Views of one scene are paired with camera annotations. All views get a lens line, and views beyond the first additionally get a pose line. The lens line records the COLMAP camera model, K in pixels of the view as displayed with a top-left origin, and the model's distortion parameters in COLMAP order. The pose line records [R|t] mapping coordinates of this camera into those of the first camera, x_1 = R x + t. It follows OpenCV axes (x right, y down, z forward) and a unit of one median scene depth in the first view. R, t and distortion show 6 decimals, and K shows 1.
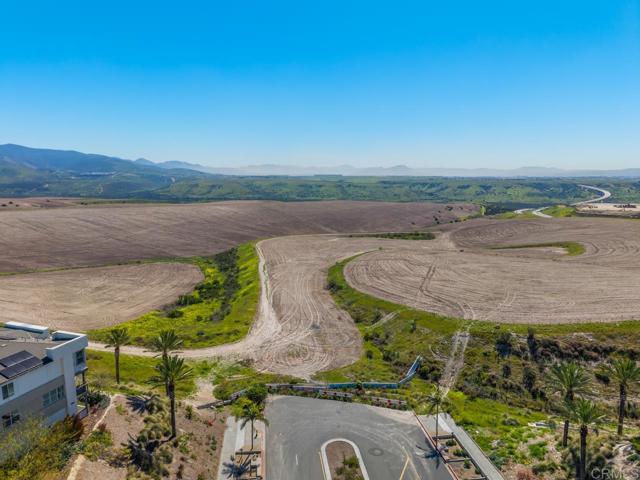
lens RADIAL K [[427.7, 0, 318.7], [0, 427.7, 237.8], [0, 0, 1]] dist [0.052608, -0.058174]
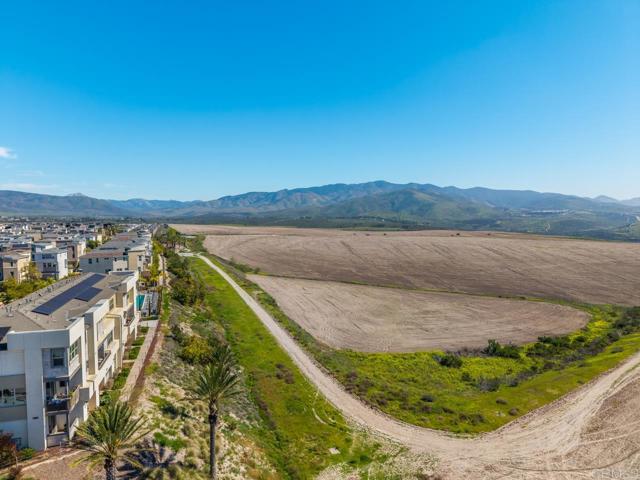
lens RADIAL K [[425.5, 0, 319.6], [0, 425.5, 239.6], [0, 0, 1]] dist [0.062801, -0.083239]
pose [[0.569535, 0.051579, -0.820347, 0.039320], [-0.120320, 0.992510, -0.021130, 0.005818], [0.813113, 0.110739, 0.571476, 0.131611]]
